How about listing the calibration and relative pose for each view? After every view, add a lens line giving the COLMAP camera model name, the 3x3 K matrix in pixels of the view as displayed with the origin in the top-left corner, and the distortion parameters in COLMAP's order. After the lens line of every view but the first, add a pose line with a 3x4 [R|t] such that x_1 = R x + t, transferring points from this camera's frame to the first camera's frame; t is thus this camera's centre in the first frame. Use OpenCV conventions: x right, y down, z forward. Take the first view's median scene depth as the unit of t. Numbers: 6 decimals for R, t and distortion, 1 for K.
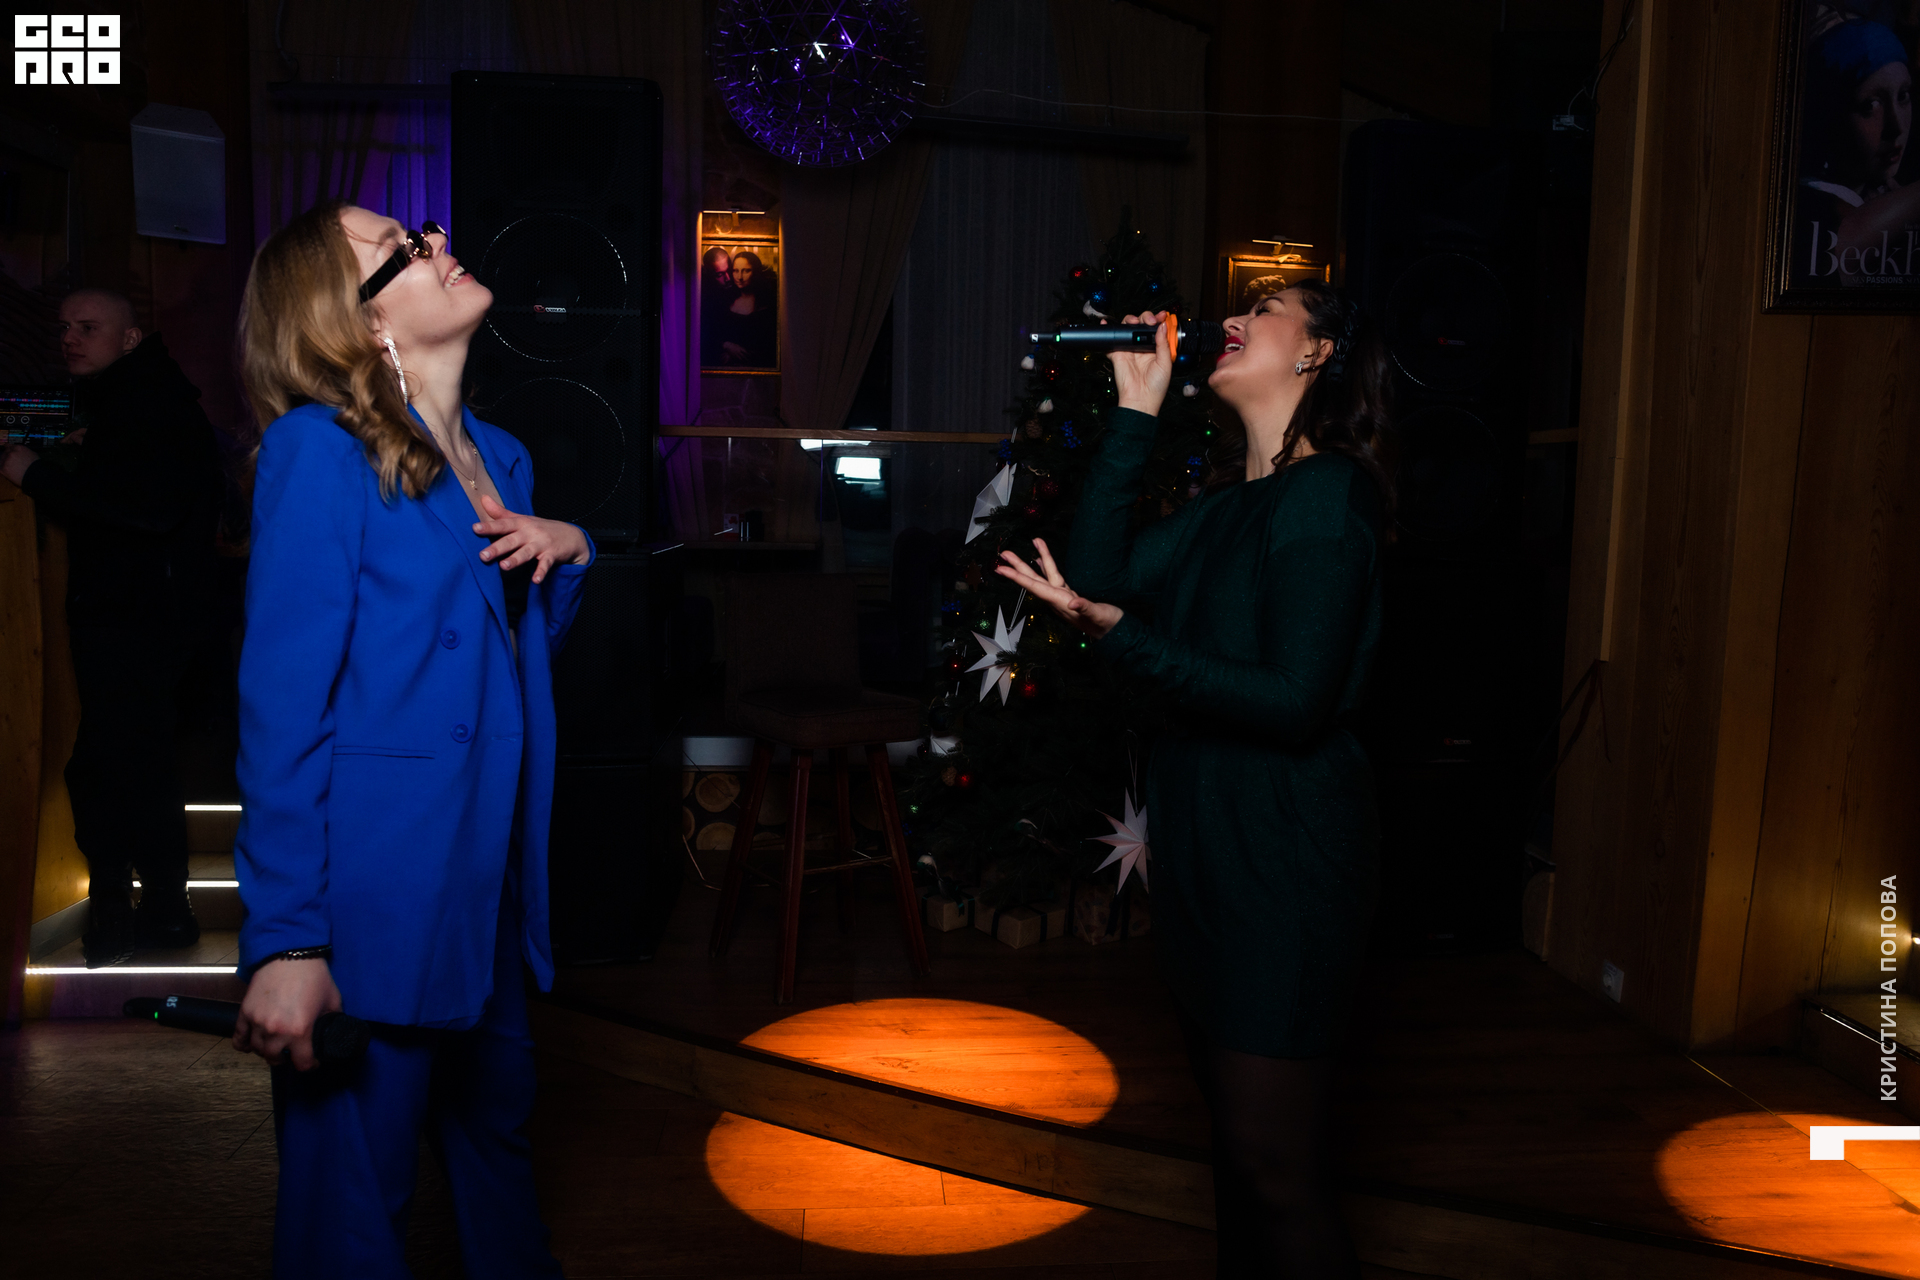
lens RADIAL K [[1321.8, 0, 962.4], [0, 1321.8, 636.7], [0, 0, 1]] dist [-0.092524, 0.081491]
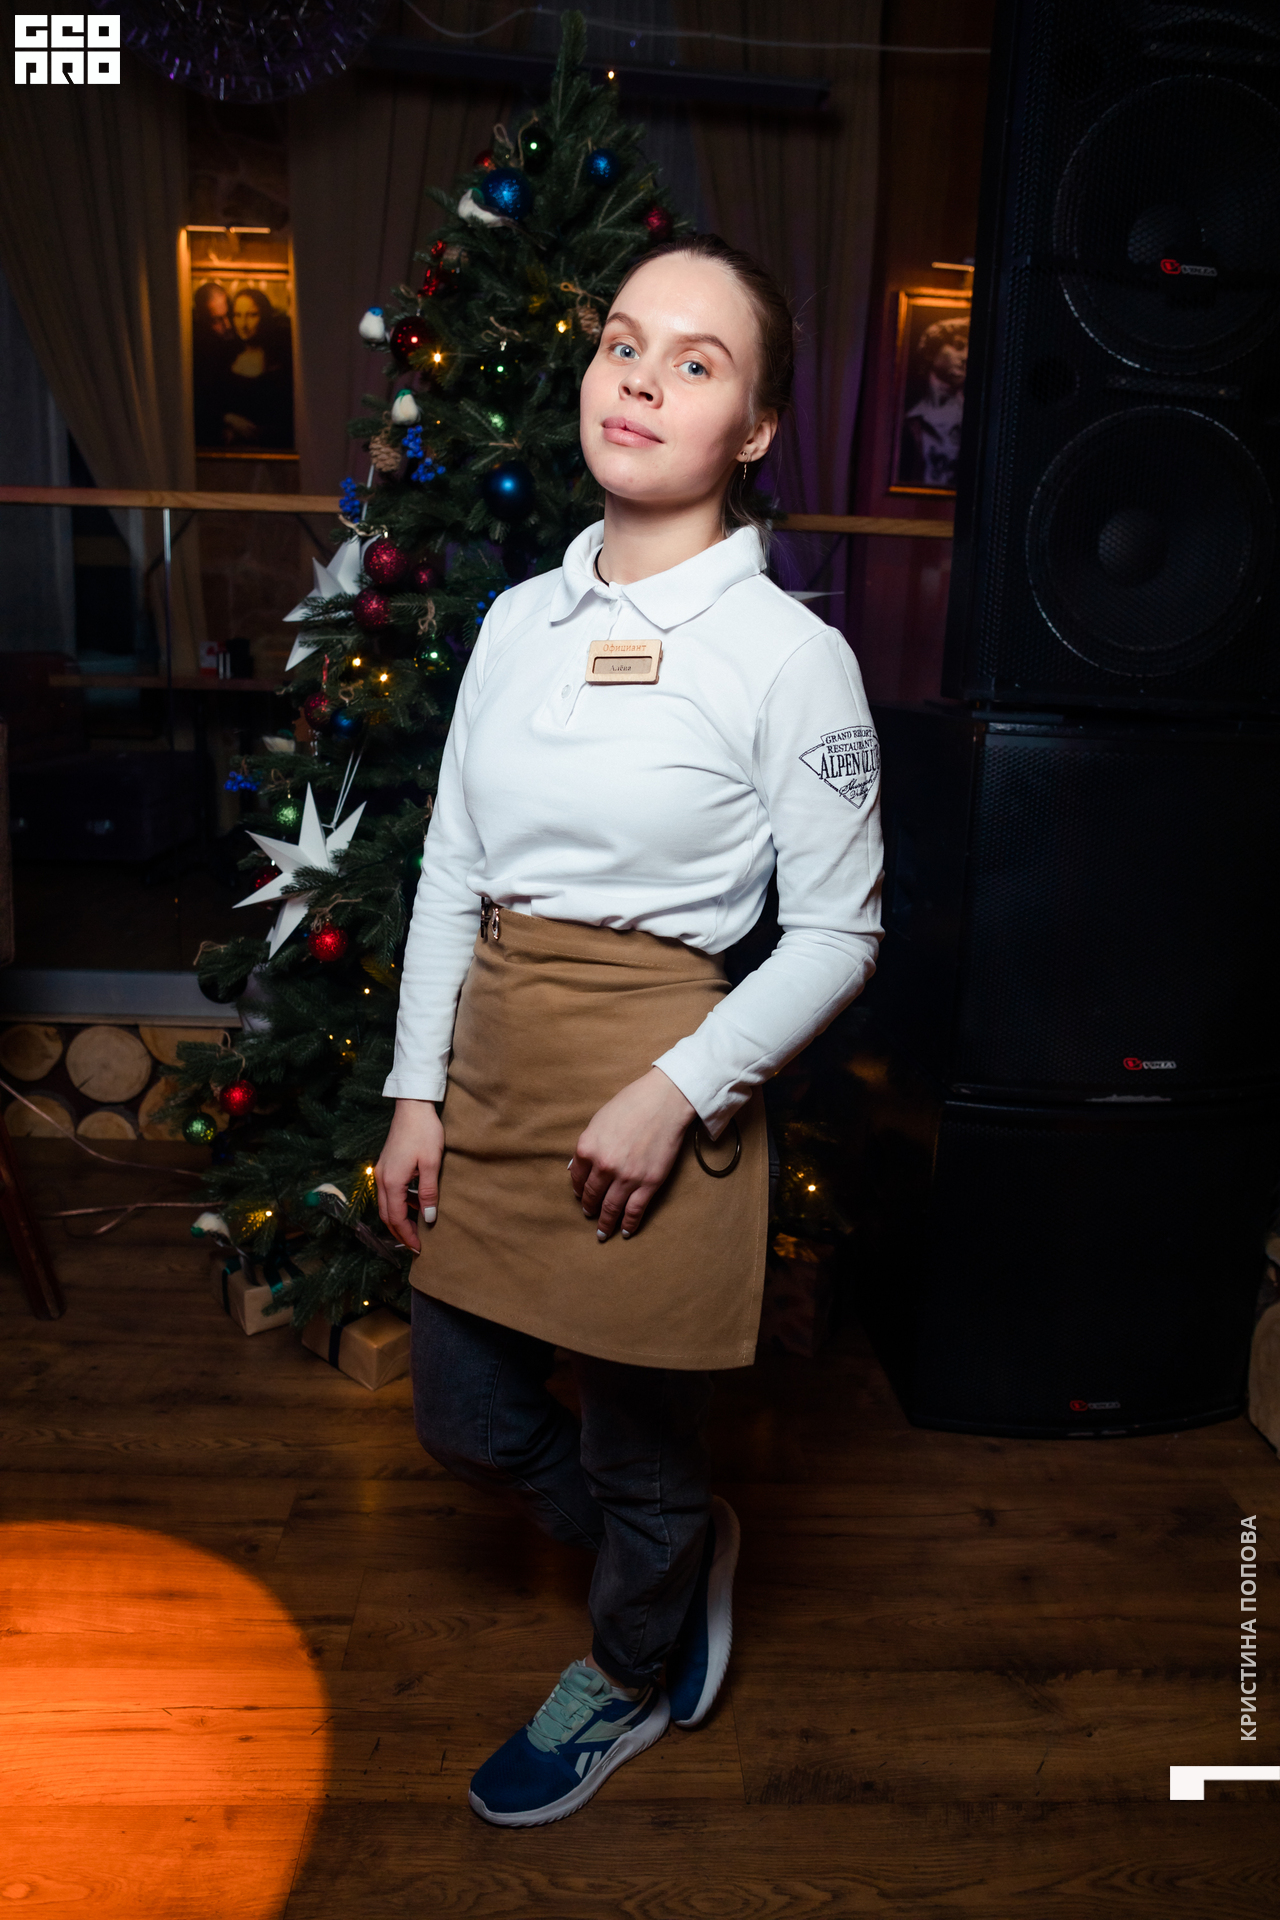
lens RADIAL K [[1321.8, 0, 623.7], [0, 1321.8, 955.1], [0, 0, 1]] dist [-0.092524, 0.081491]
pose [[0.998278, 0.026658, -0.052259, 0.151570], [-0.020050, 0.992188, 0.123129, -0.018213], [0.055133, -0.121869, 0.991014, 0.370765]]
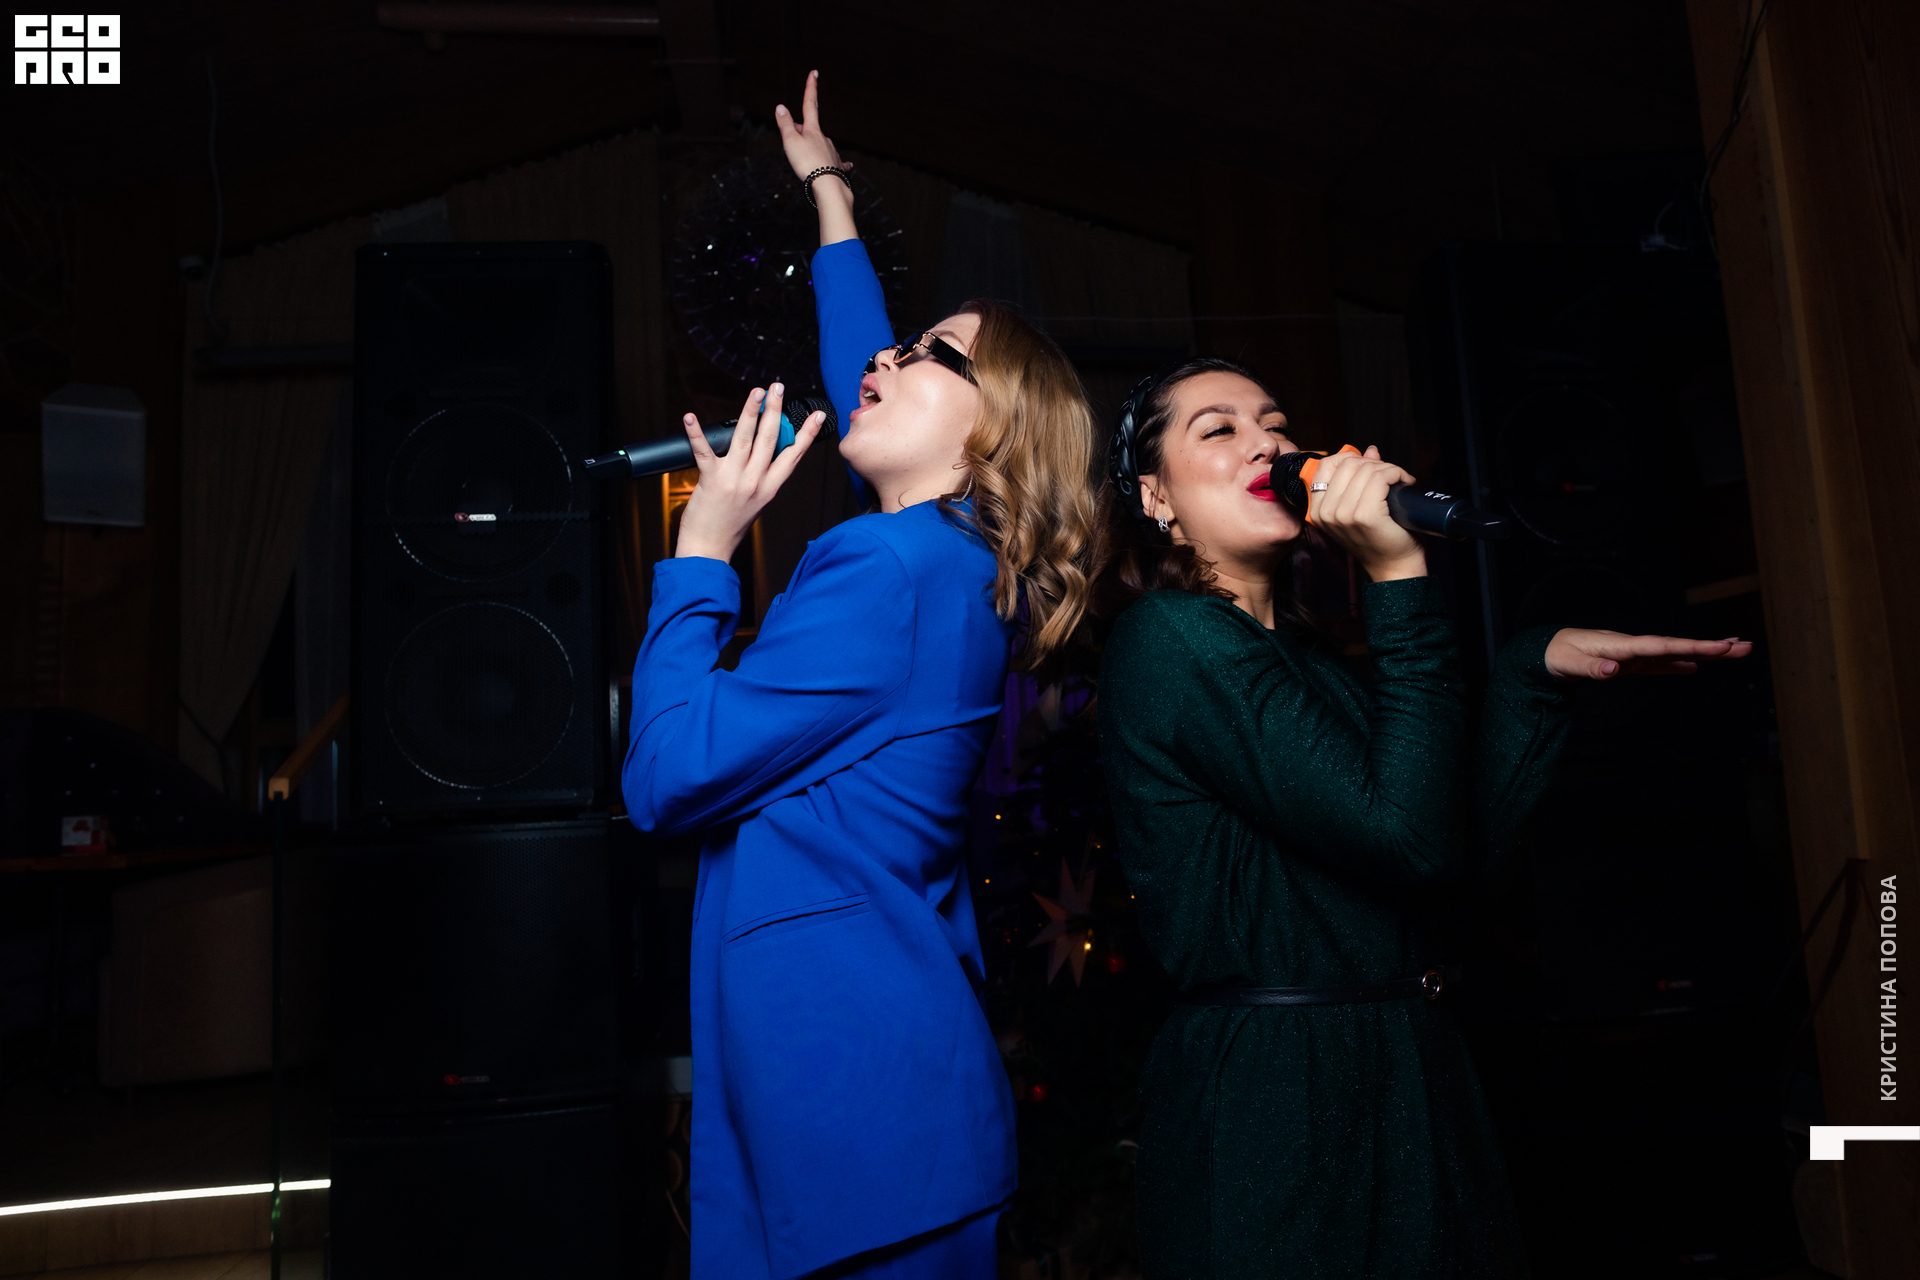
lens RADIAL K [[1321.8, 0, 966.3], [0, 1321.8, 630.1], [0, 0, 1]] dist [-0.092524, 0.081491]
pose [[0.997133, -0.071120, 0.025825, -0.031291], [0.075012, 0.973885, -0.214290, 0.007193], [-0.009910, 0.215613, 0.976429, 0.171841]]
